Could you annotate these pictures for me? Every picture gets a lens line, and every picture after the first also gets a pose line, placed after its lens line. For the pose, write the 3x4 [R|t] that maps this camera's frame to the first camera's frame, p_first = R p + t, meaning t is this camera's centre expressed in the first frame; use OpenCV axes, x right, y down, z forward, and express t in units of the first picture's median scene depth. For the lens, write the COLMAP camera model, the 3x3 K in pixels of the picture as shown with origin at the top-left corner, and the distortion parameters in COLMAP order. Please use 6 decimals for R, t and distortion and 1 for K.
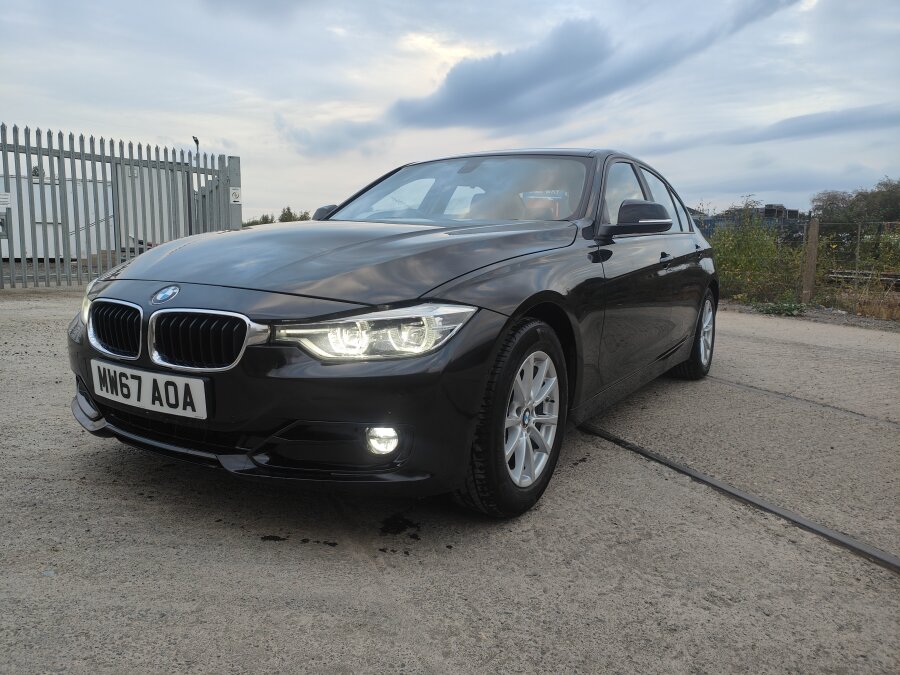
lens RADIAL K [[659.3, 0, 443.7], [0, 659.3, 334.0], [0, 0, 1]] dist [0.130460, -0.154636]
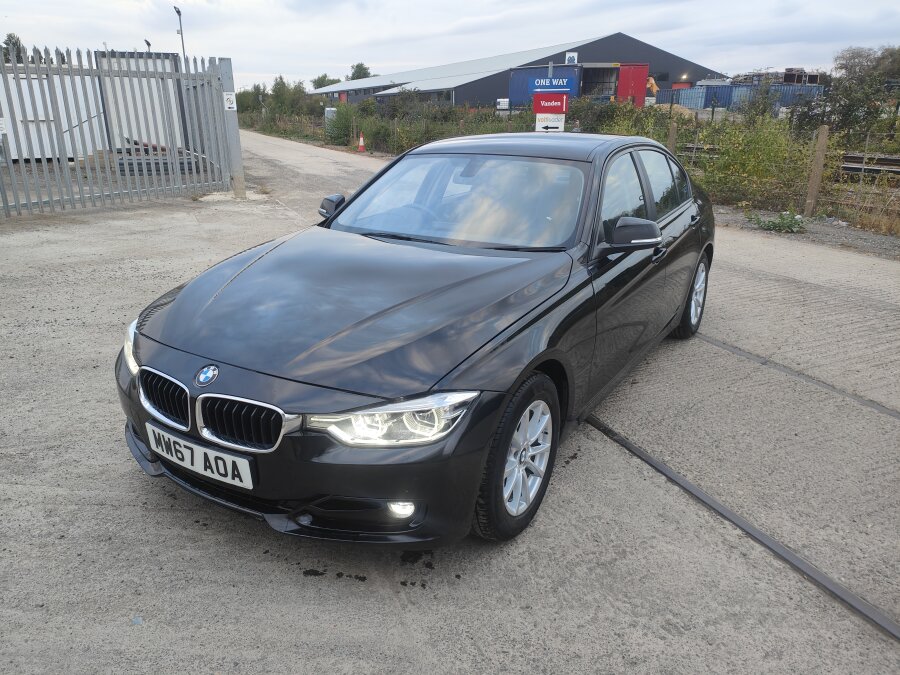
lens RADIAL K [[656.9, 0, 450.0], [0, 656.9, 337.5], [0, 0, 1]] dist [0.138366, -0.171894]
pose [[0.999839, -0.017854, -0.002001, 0.003713], [0.017900, 0.980431, 0.196047, -0.340763], [-0.001538, -0.196052, 0.980592, -0.105184]]
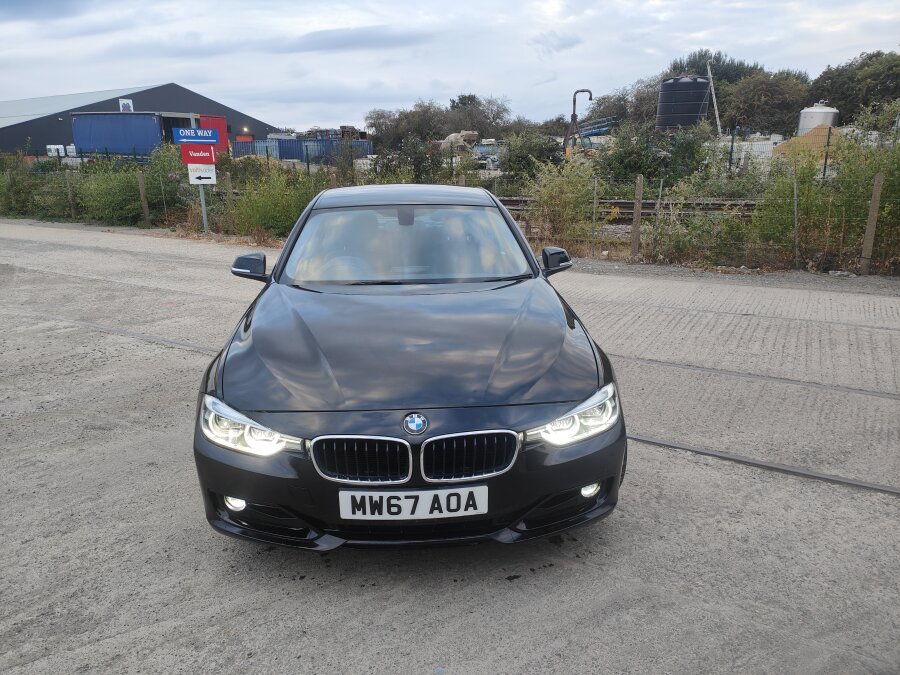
lens RADIAL K [[649.8, 0, 452.9], [0, 649.8, 347.8], [0, 0, 1]] dist [0.056338, -0.001263]
pose [[0.804068, -0.186441, 0.564549, -0.993801], [0.097146, 0.977997, 0.184619, -0.397908], [-0.586547, -0.093602, 0.804488, 0.048346]]
